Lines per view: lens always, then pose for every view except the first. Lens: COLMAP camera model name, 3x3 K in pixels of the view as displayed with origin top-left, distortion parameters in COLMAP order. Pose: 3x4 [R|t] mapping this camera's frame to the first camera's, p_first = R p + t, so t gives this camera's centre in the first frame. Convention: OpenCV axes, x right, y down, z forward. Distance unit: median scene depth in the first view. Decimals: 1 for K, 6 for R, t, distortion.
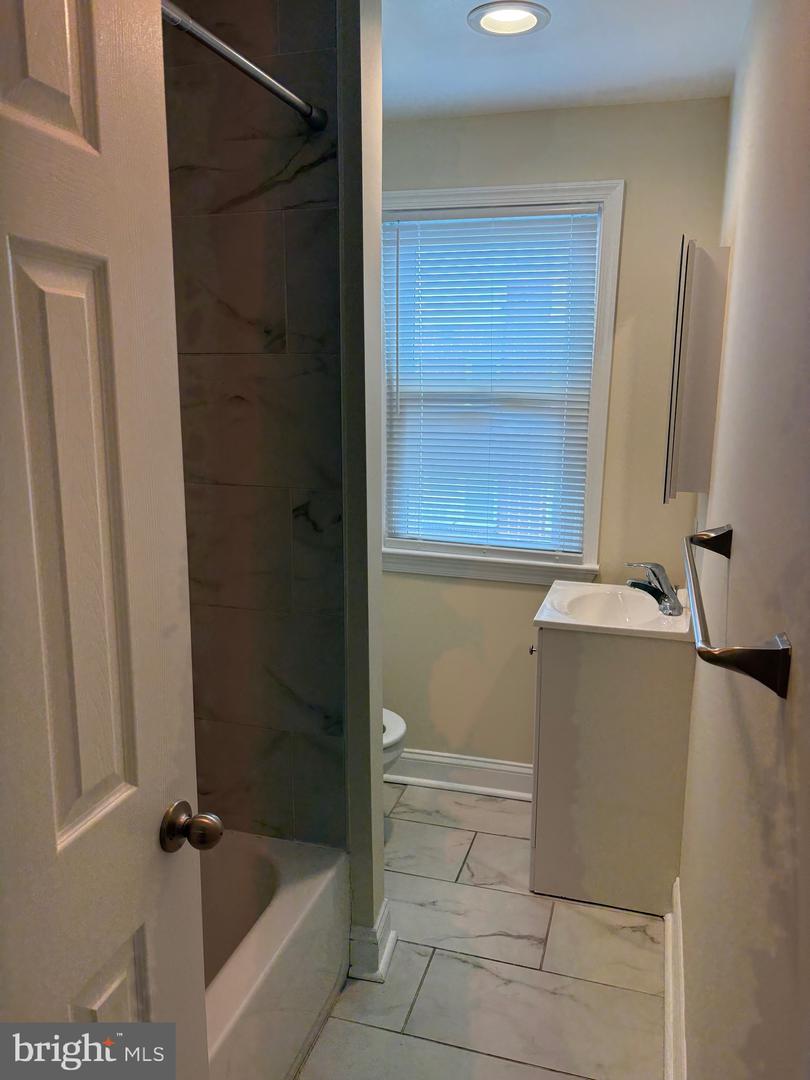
lens RADIAL K [[827.9, 0, 401.7], [0, 827.9, 541.2], [0, 0, 1]] dist [0.037896, -0.048786]
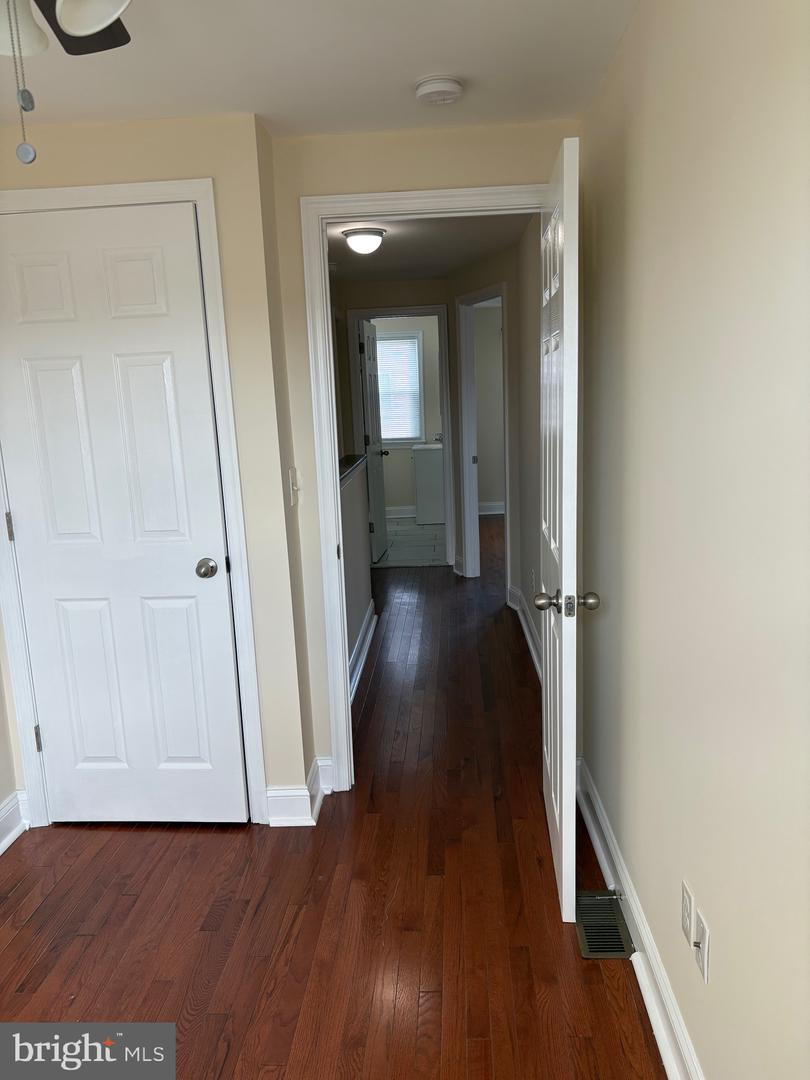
lens RADIAL K [[821.2, 0, 405.0], [0, 821.2, 540.0], [0, 0, 1]] dist [0.047671, -0.047110]
pose [[0.968587, -0.094098, 0.230186, -0.743666], [0.091904, 0.995562, 0.020258, 0.411782], [-0.231071, 0.001533, 0.972936, -2.553553]]
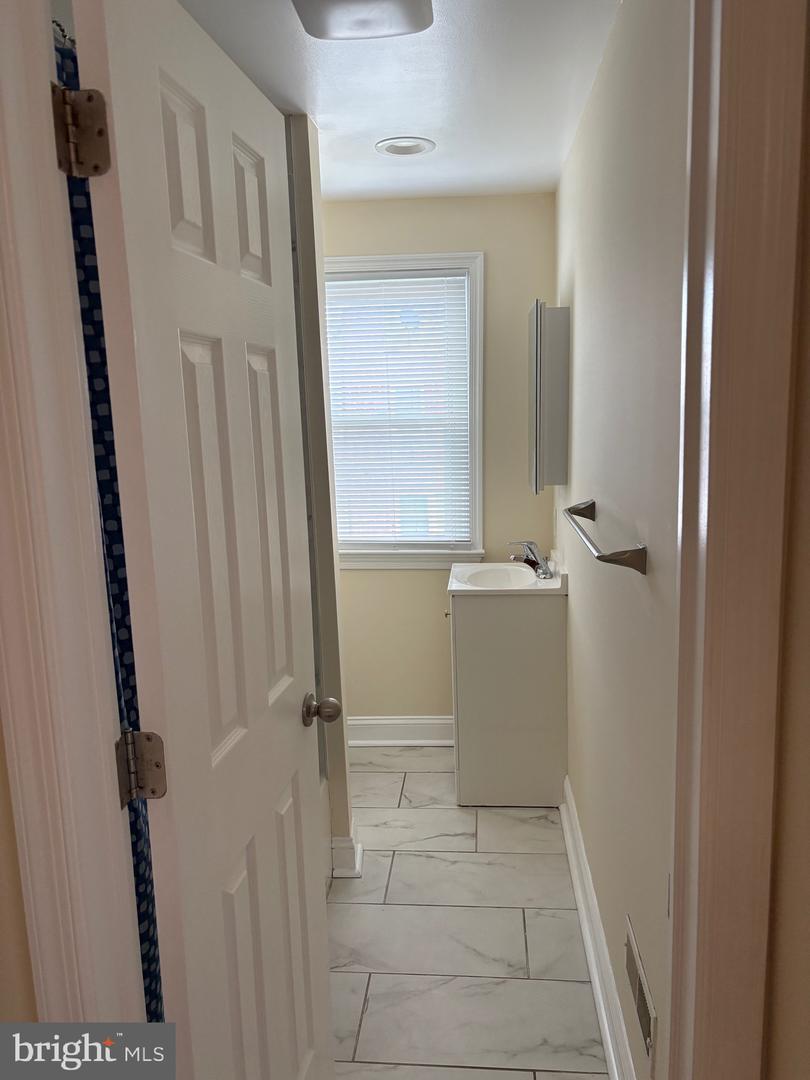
lens RADIAL K [[816.4, 0, 410.6], [0, 816.4, 545.4], [0, 0, 1]] dist [0.142845, -0.222861]
pose [[0.977239, -0.070992, 0.199911, -0.143862], [0.075762, 0.996993, -0.016305, 0.039326], [-0.198152, 0.031079, 0.979678, -0.245870]]
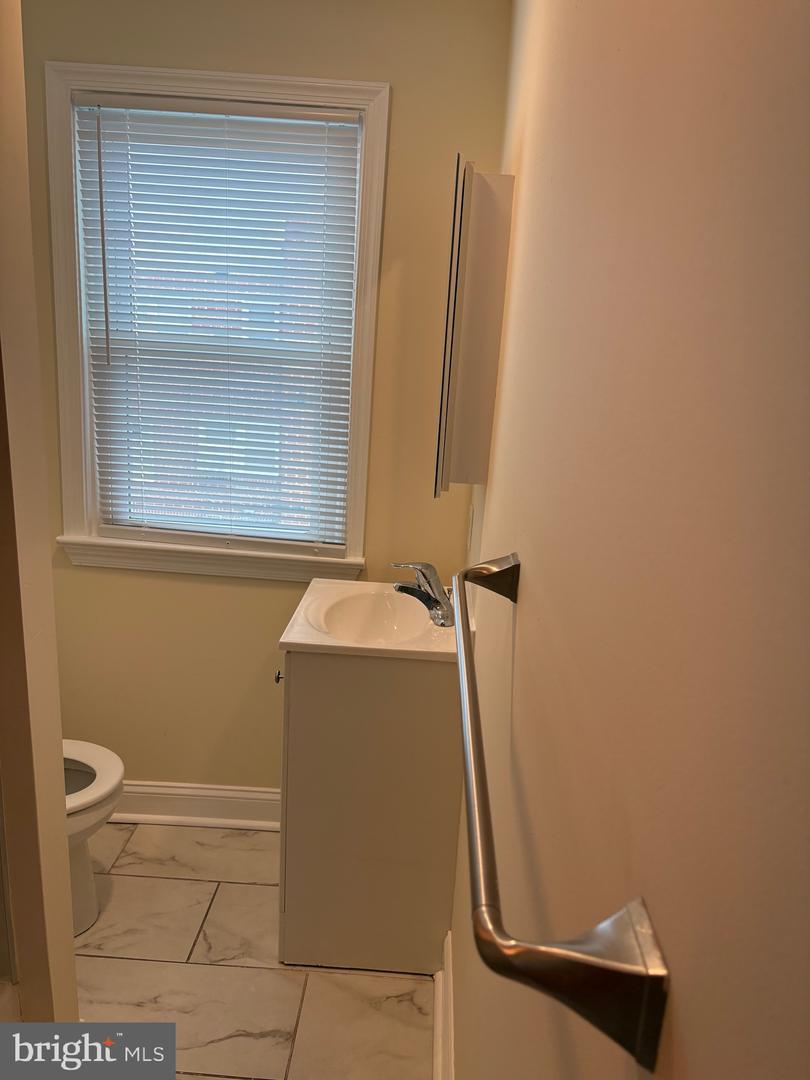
lens RADIAL K [[816.4, 0, 410.6], [0, 816.4, 545.4], [0, 0, 1]] dist [0.142845, -0.222861]
pose [[0.964437, -0.016990, 0.263765, 0.070548], [-0.000874, 0.997721, 0.067463, -0.047517], [-0.264311, -0.065294, 0.962225, 0.203458]]
